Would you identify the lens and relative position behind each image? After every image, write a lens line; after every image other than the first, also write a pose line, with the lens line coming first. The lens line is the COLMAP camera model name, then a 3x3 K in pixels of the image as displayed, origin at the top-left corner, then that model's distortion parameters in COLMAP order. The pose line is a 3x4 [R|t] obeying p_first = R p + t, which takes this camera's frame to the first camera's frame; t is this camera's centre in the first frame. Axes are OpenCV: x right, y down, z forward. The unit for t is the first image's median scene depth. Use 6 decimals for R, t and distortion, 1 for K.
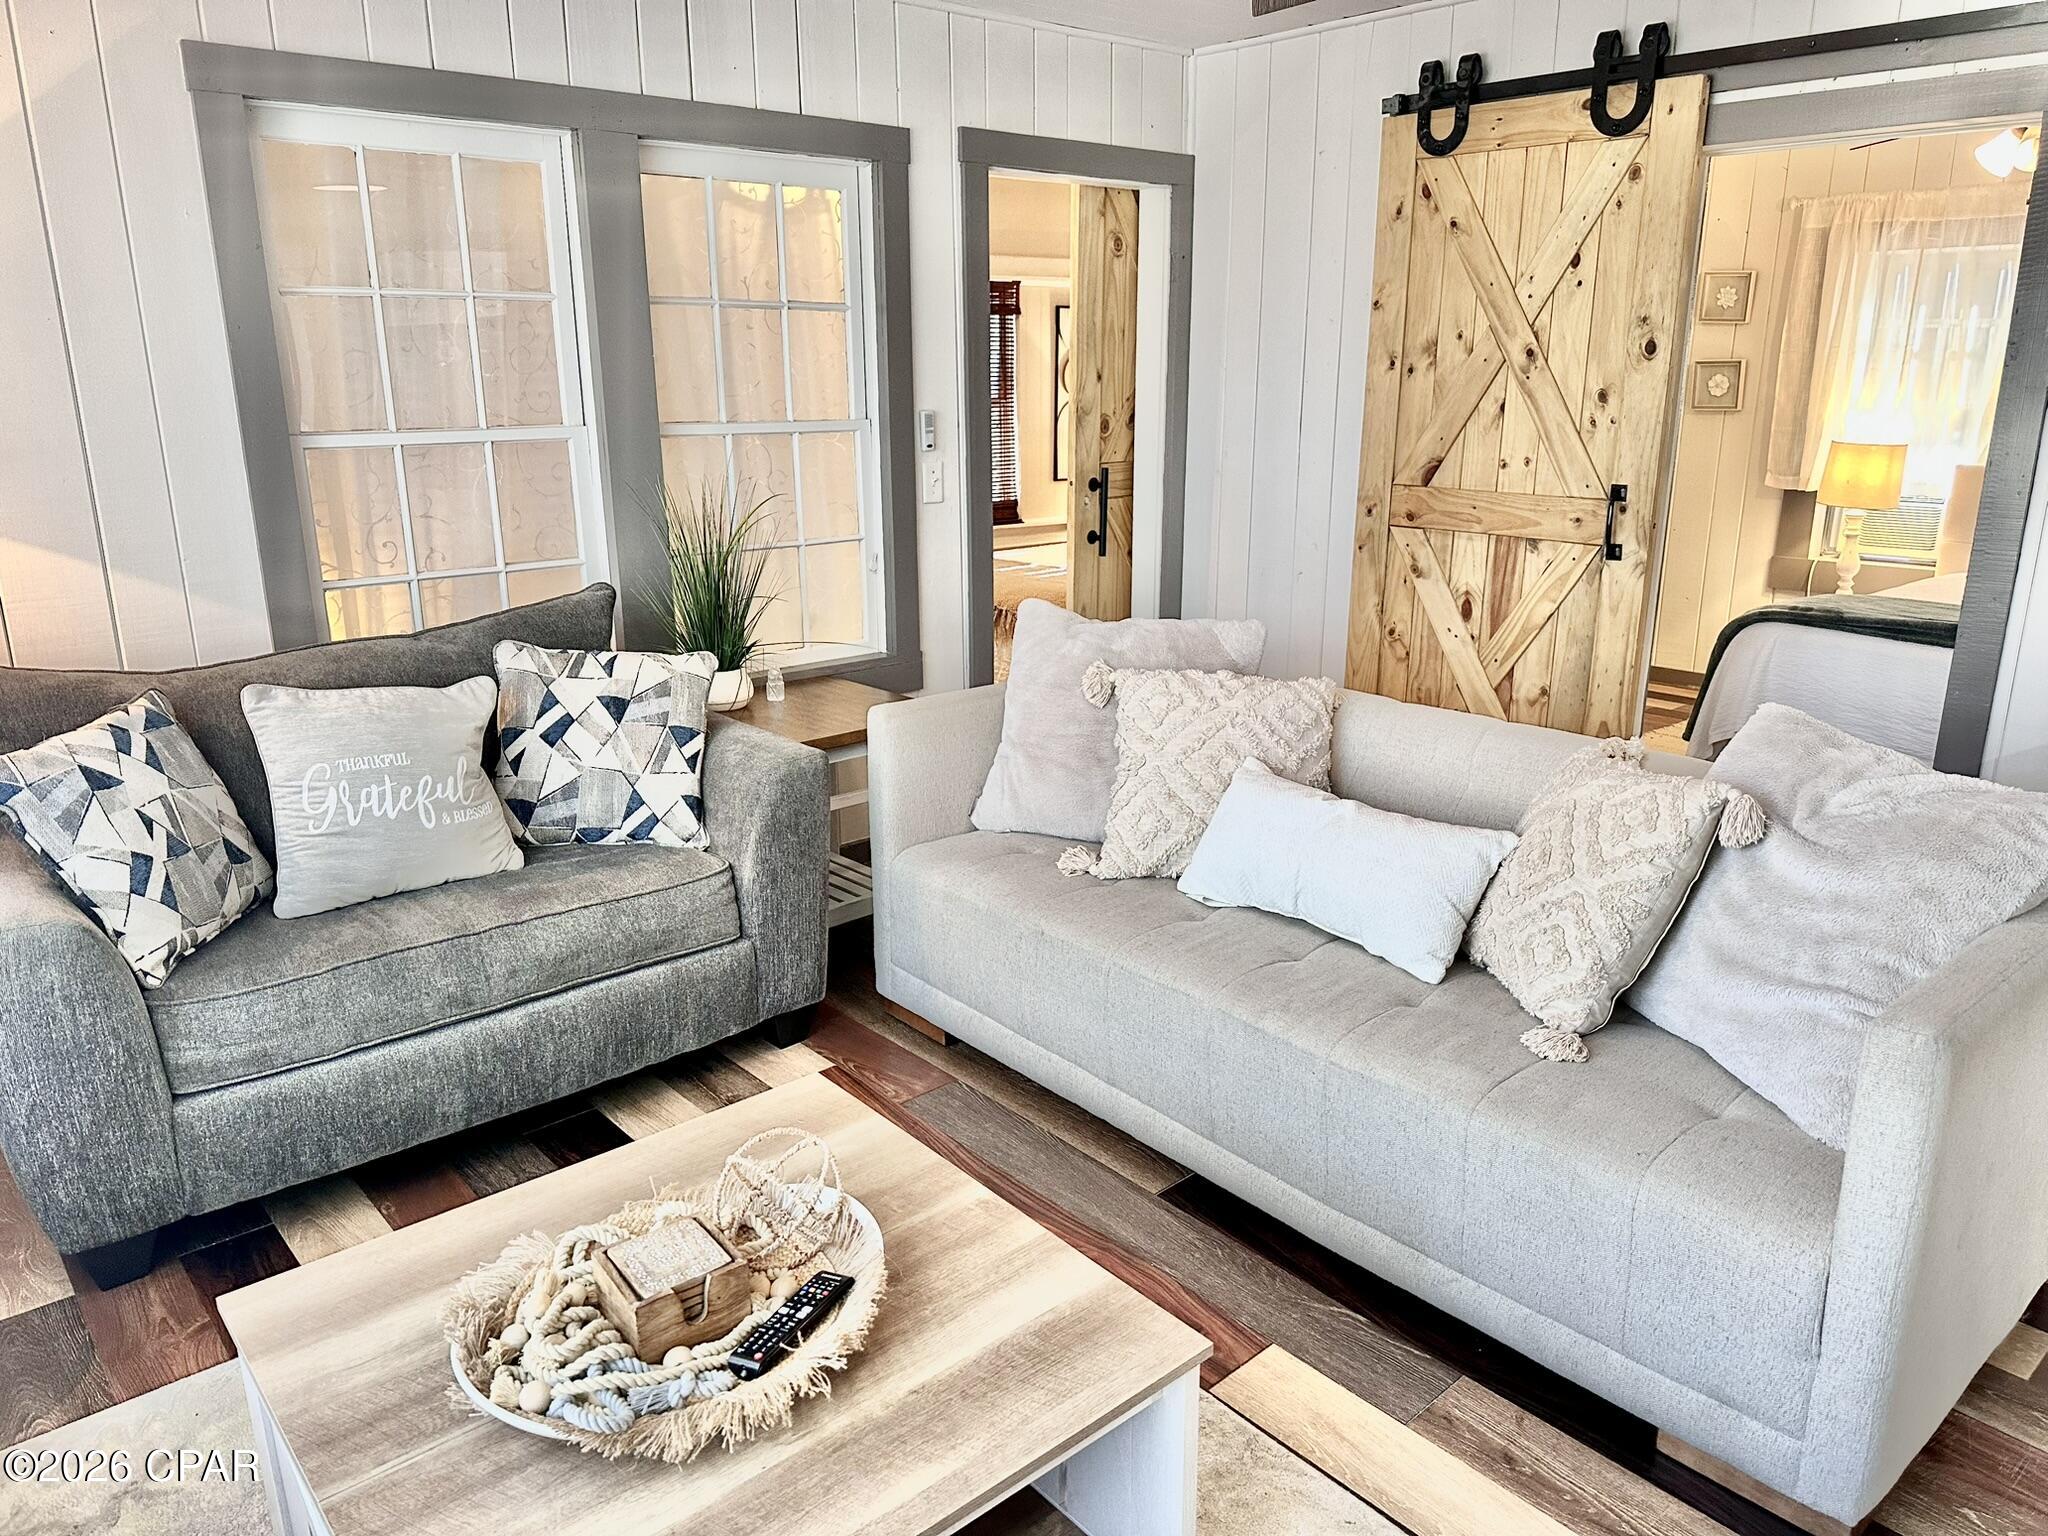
lens RADIAL K [[1438.5, 0, 1020.3], [0, 1438.5, 764.5], [0, 0, 1]] dist [0.076792, -0.094135]
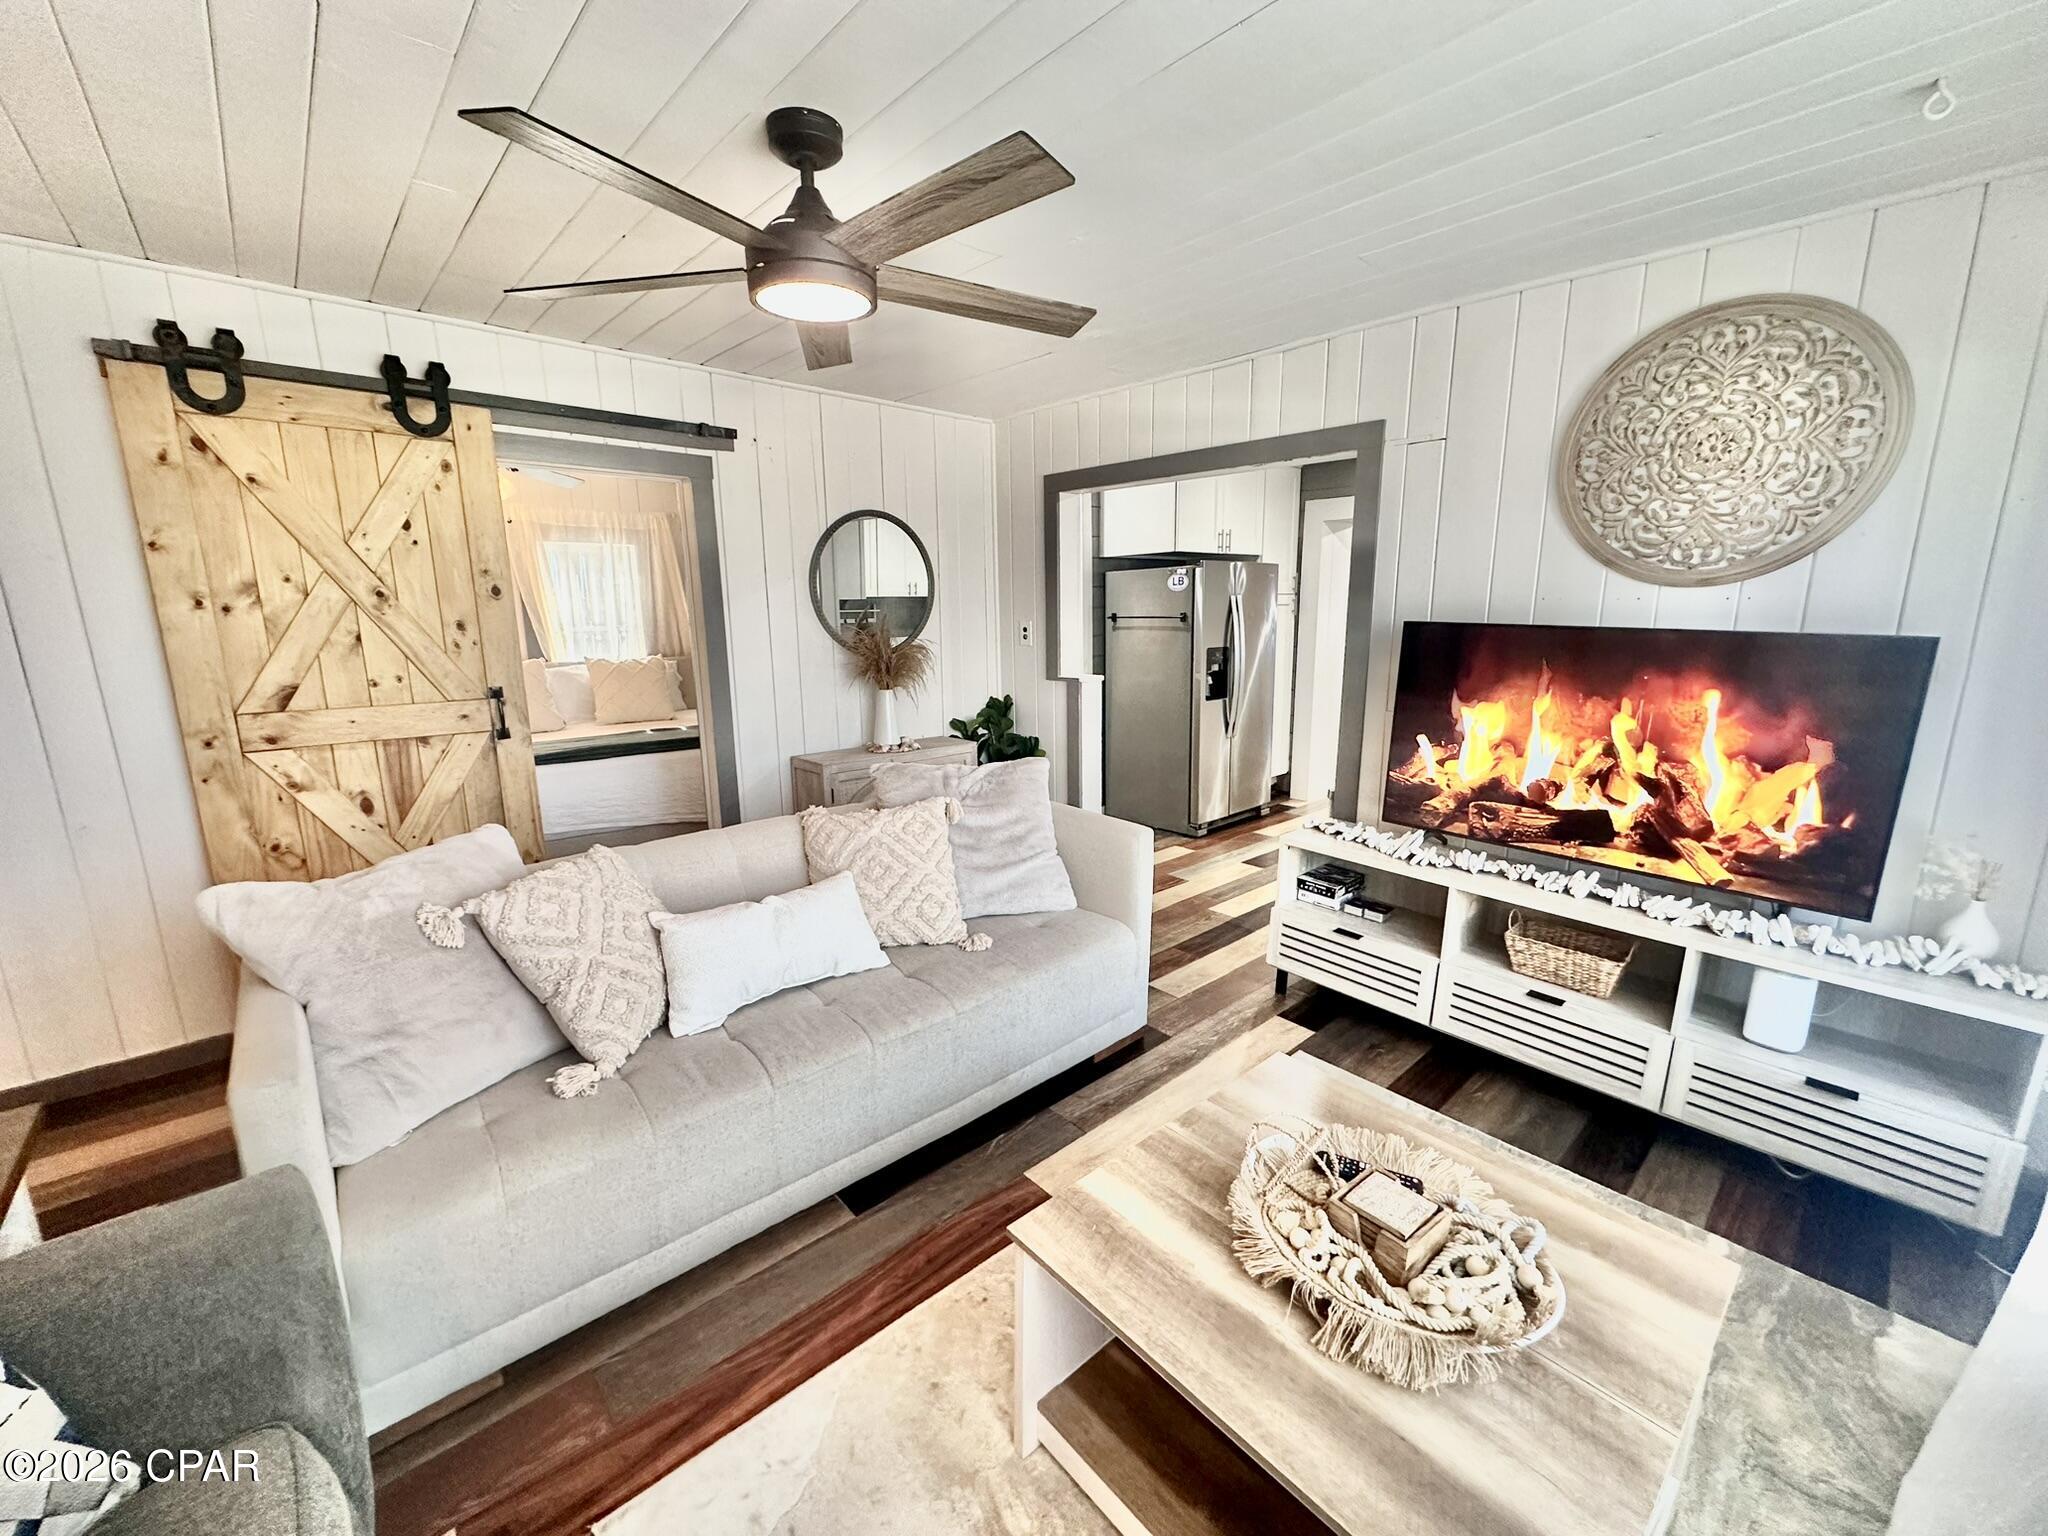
lens RADIAL K [[818.8, 0, 1020.2], [0, 818.8, 770.7], [0, 0, 1]] dist [0.000756, 0.000237]
pose [[-0.018185, -0.200494, 0.979526, -0.377015], [0.275102, 0.940871, 0.197689, -0.128400], [-0.961243, 0.273064, 0.038047, 0.487710]]
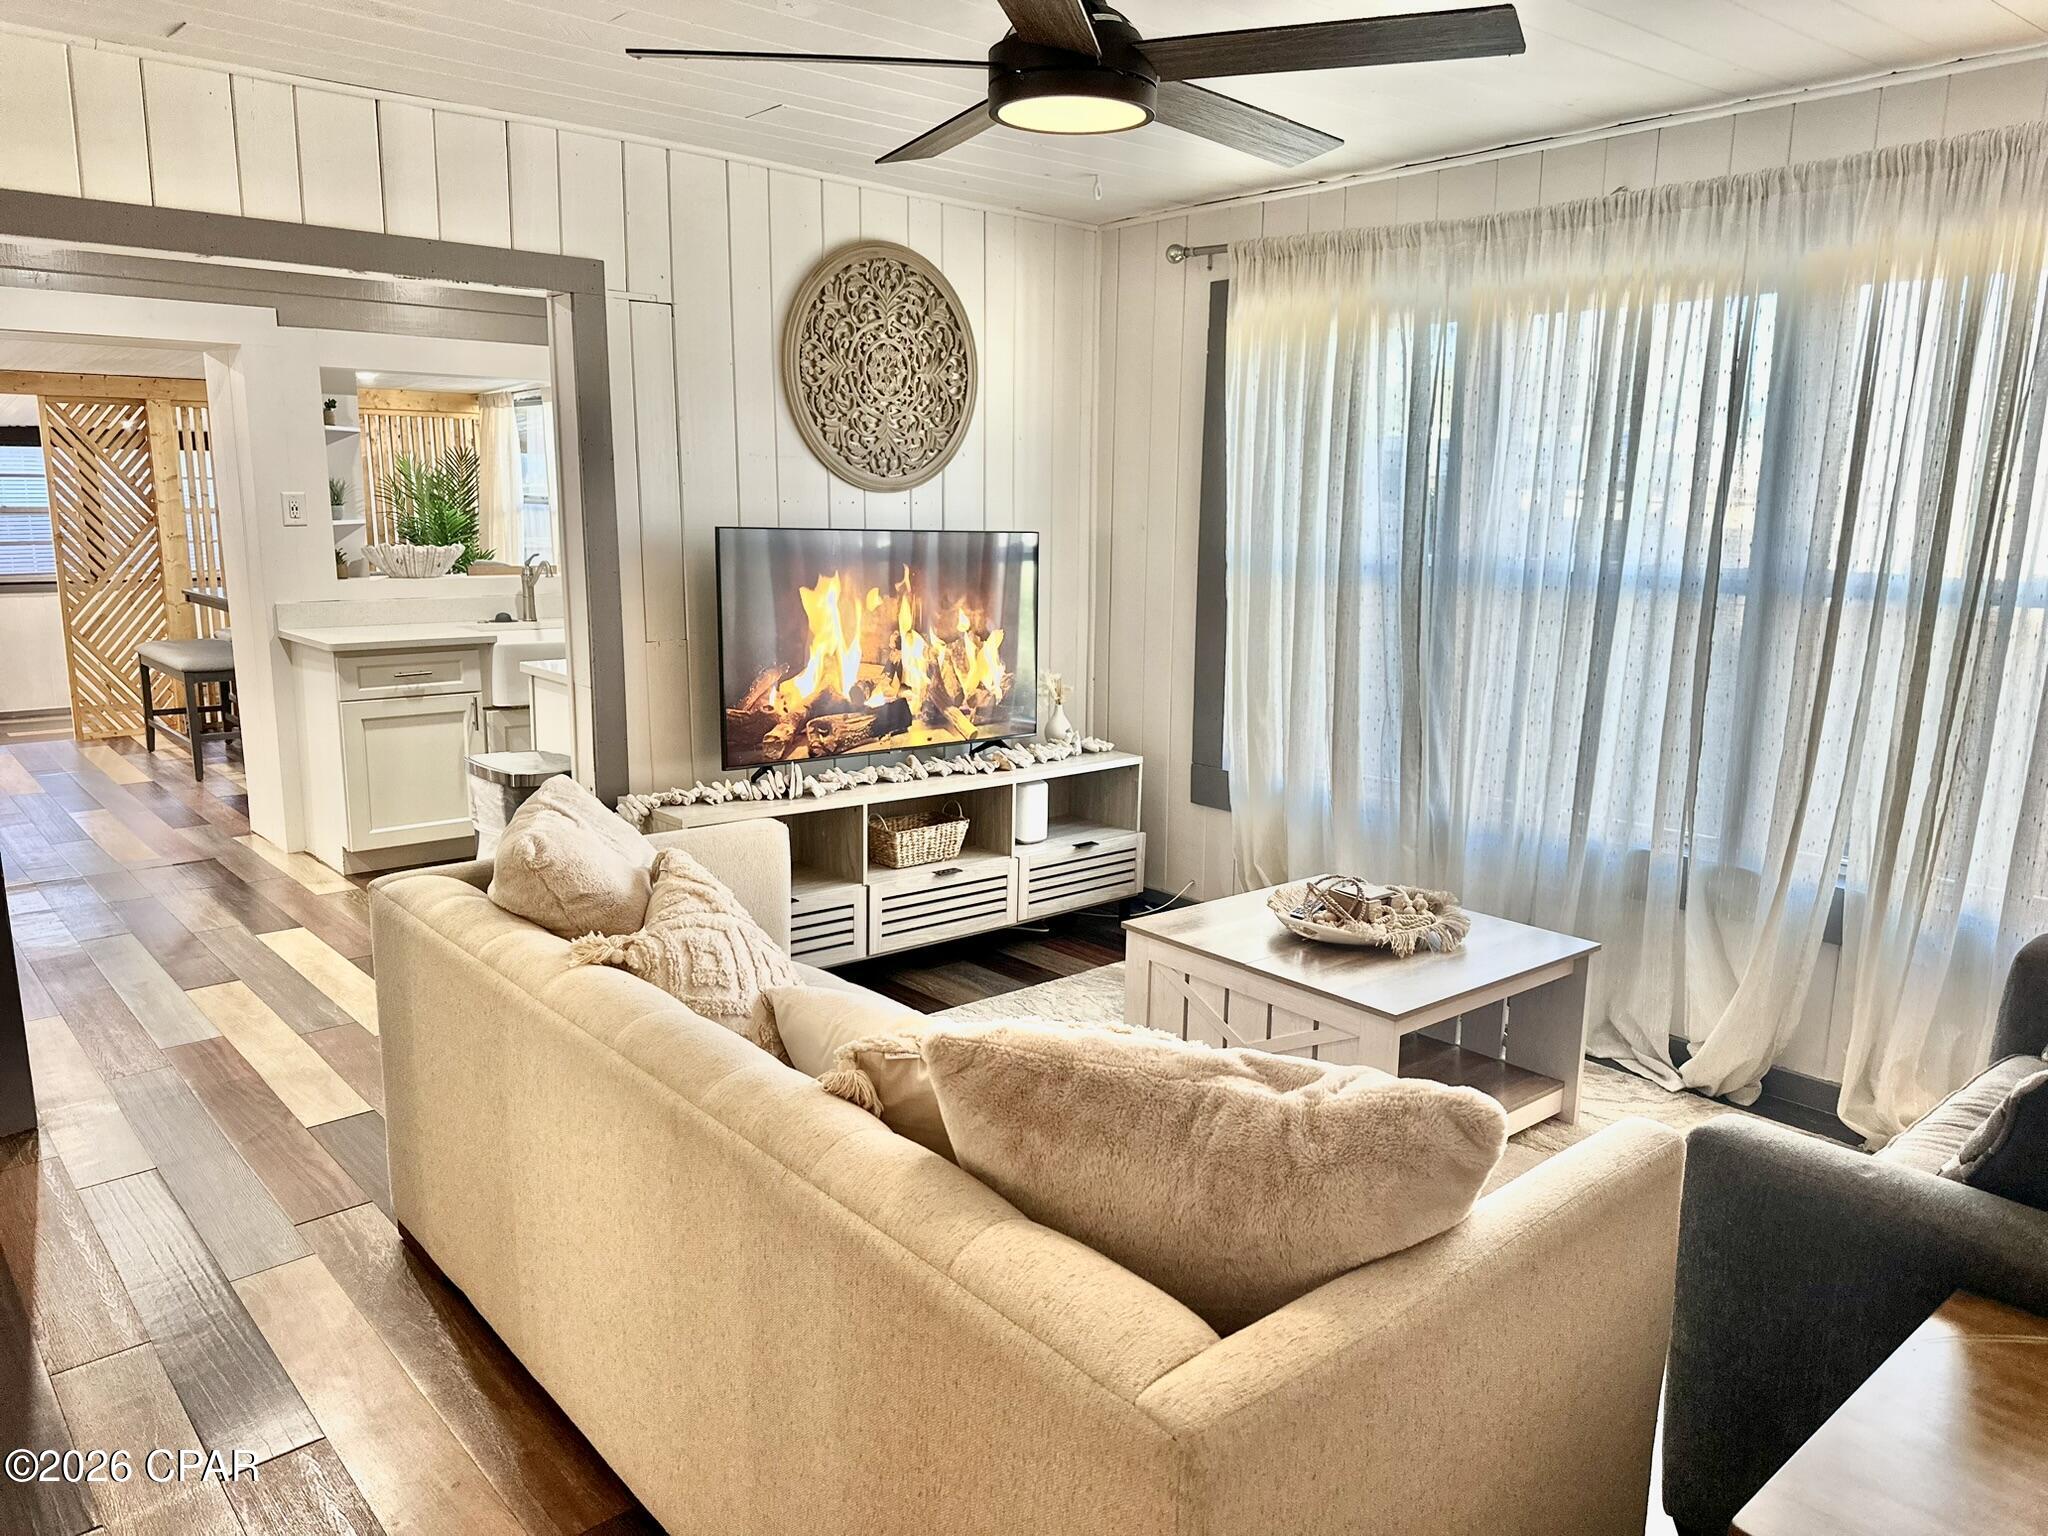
lens RADIAL K [[1438.5, 0, 1015.0], [0, 1438.5, 771.2], [0, 0, 1]] dist [0.076792, -0.094135]
pose [[-0.999912, -0.011377, 0.006769, 0.106755], [-0.007135, 0.893821, 0.448367, -0.328183], [-0.011151, 0.448280, -0.893824, 1.161890]]
